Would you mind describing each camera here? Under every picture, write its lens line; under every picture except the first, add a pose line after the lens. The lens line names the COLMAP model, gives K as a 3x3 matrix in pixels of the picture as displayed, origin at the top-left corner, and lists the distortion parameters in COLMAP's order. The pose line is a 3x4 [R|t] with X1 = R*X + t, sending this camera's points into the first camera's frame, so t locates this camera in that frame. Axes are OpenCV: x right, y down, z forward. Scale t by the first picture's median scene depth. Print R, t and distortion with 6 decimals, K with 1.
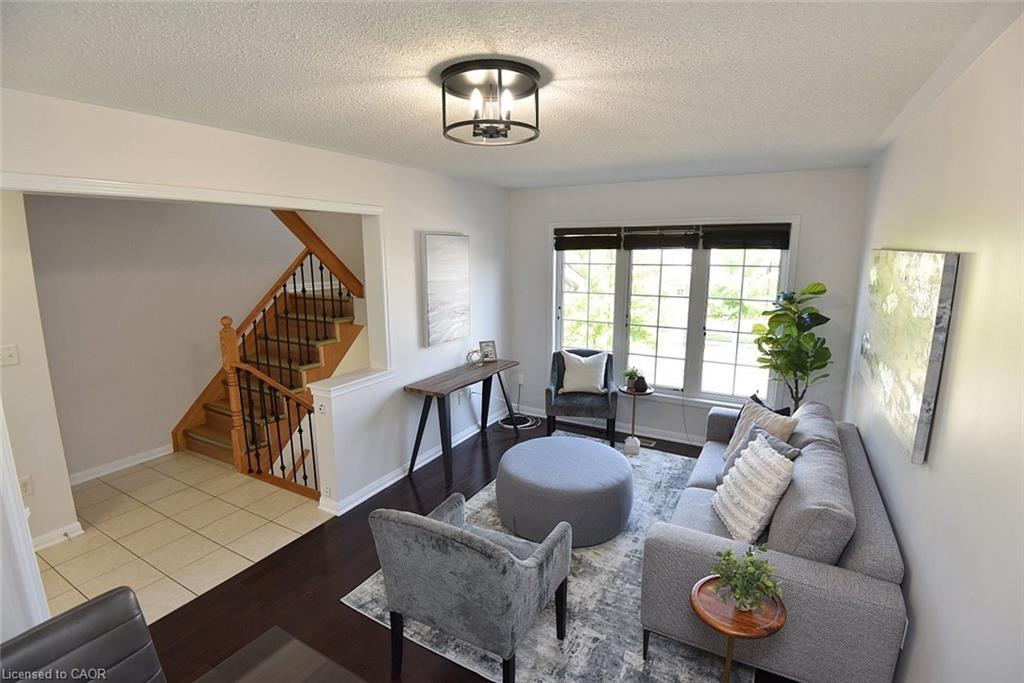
lens RADIAL K [[469.9, 0, 515.9], [0, 469.9, 338.0], [0, 0, 1]] dist [-0.000530, -0.036829]
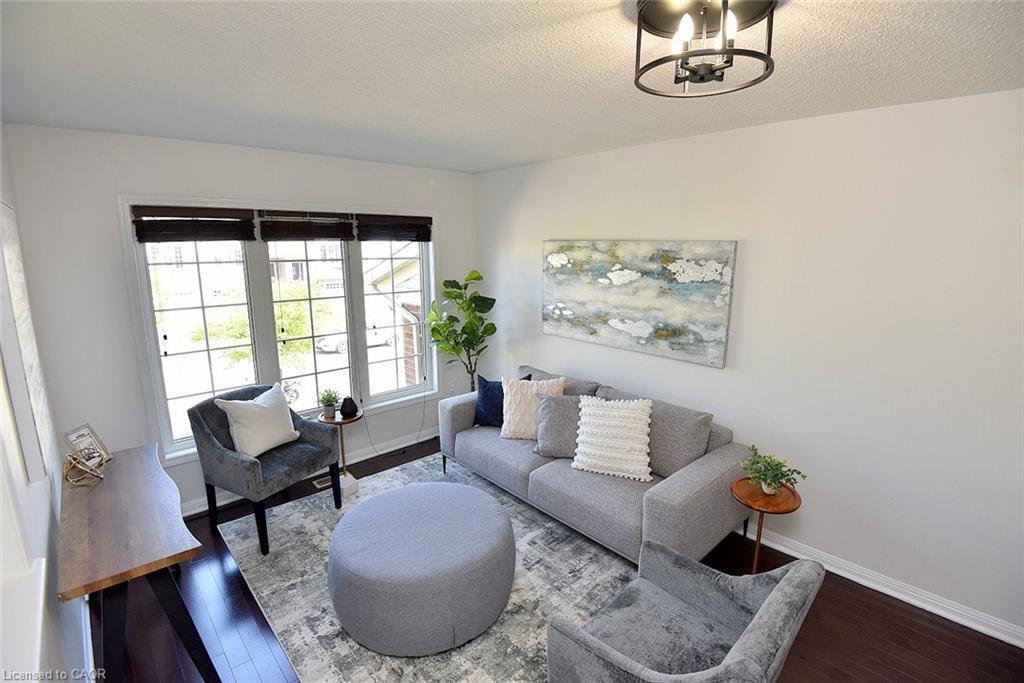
lens RADIAL K [[469.9, 0, 515.9], [0, 469.9, 338.0], [0, 0, 1]] dist [-0.000530, -0.036829]
pose [[0.308163, -0.183899, 0.933390, -0.367323], [0.169790, 0.976017, 0.136241, -0.077813], [-0.936059, 0.116496, 0.331996, 0.432705]]
